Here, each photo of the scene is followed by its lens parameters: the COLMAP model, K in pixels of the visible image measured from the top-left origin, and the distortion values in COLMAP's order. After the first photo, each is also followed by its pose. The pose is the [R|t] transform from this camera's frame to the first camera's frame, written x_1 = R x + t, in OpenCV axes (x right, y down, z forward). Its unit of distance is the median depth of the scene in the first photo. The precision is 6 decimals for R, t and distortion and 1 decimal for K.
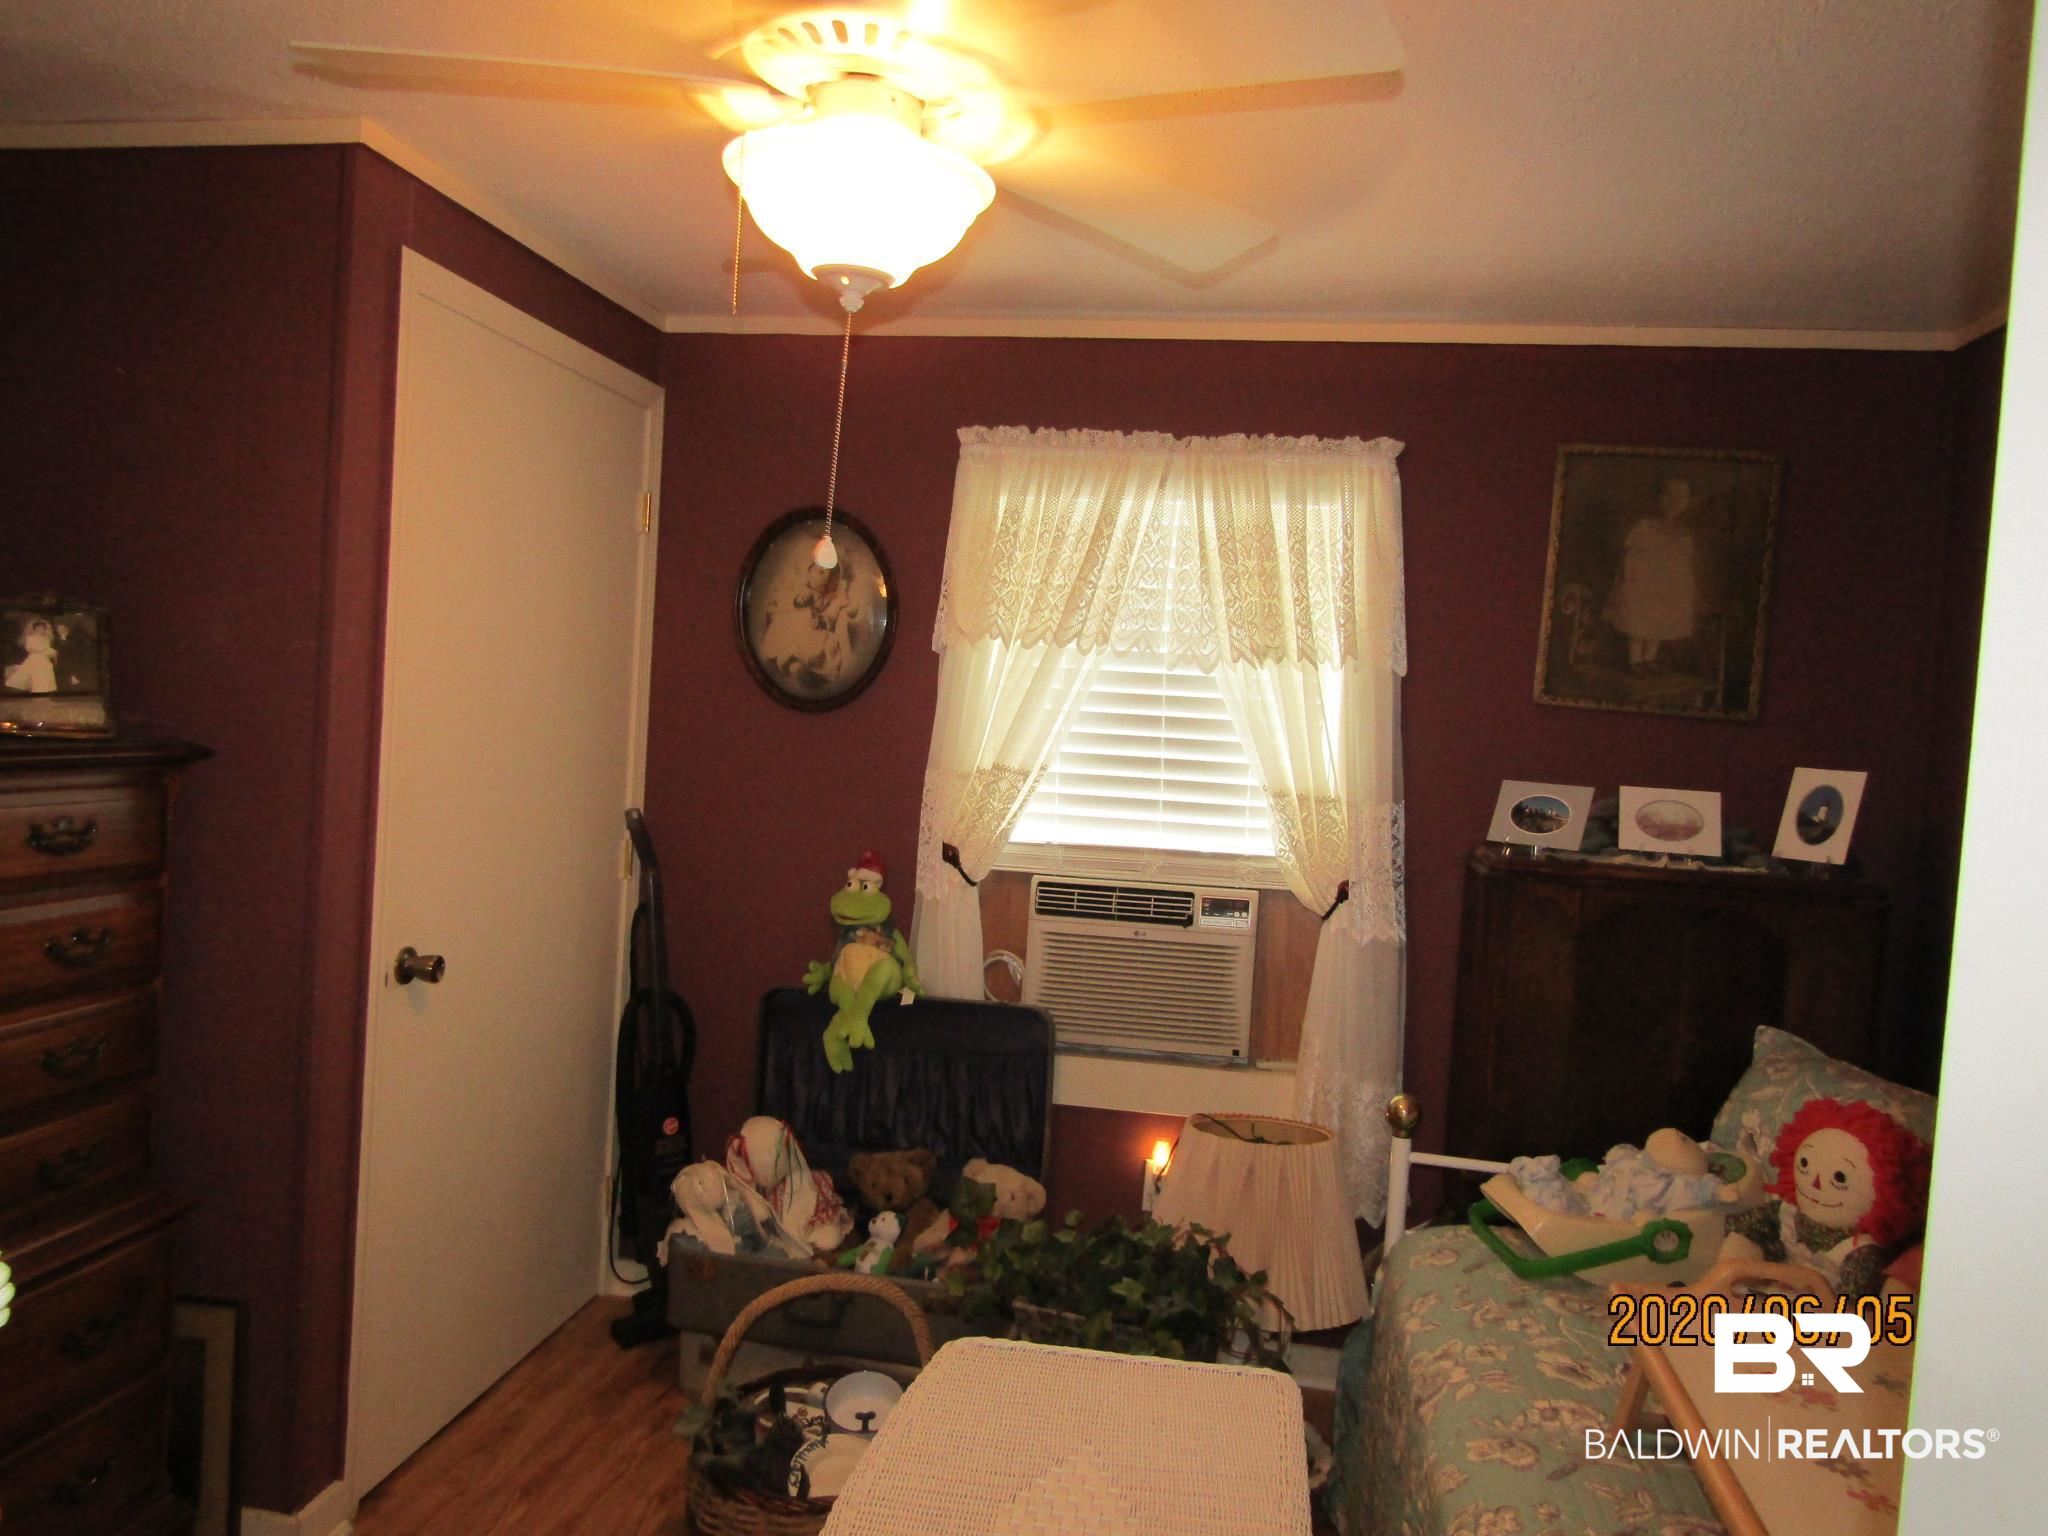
lens RADIAL K [[1454.6, 0, 1013.1], [0, 1454.6, 768.1], [0, 0, 1]] dist [-0.006207, -0.006223]
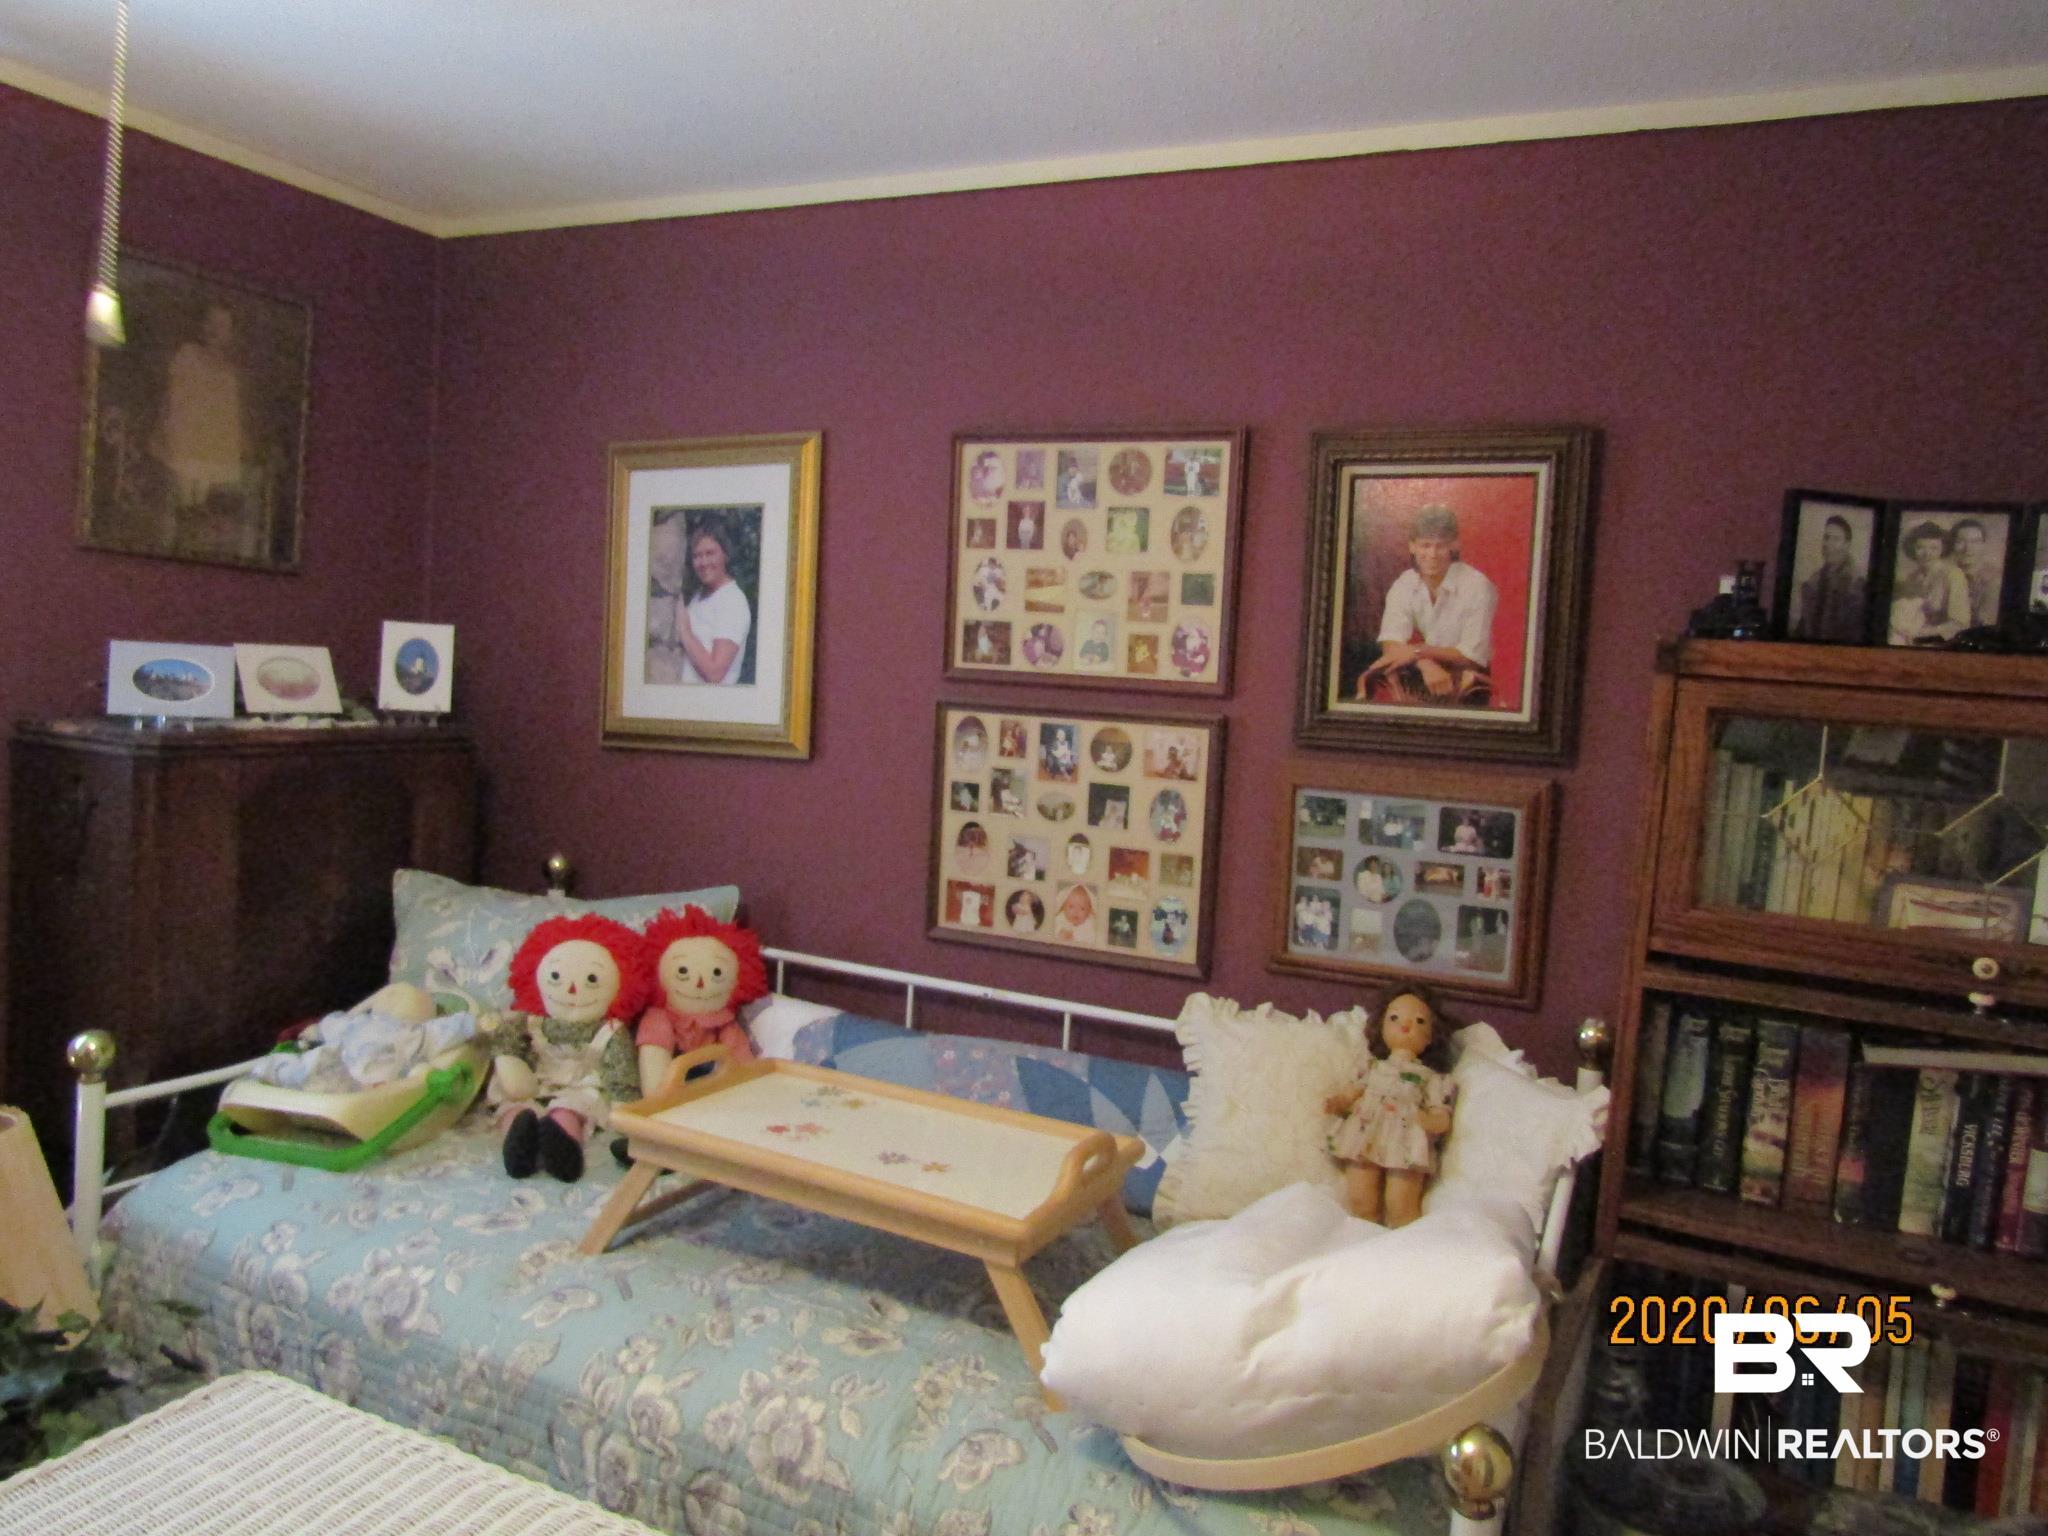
lens RADIAL K [[1454.6, 0, 1010.0], [0, 1454.6, 764.7], [0, 0, 1]] dist [-0.006207, -0.006223]
pose [[0.294112, -0.109537, 0.949473, -0.296723], [-0.005451, 0.993203, 0.116271, -0.019689], [-0.955755, -0.039372, 0.291516, 0.236618]]
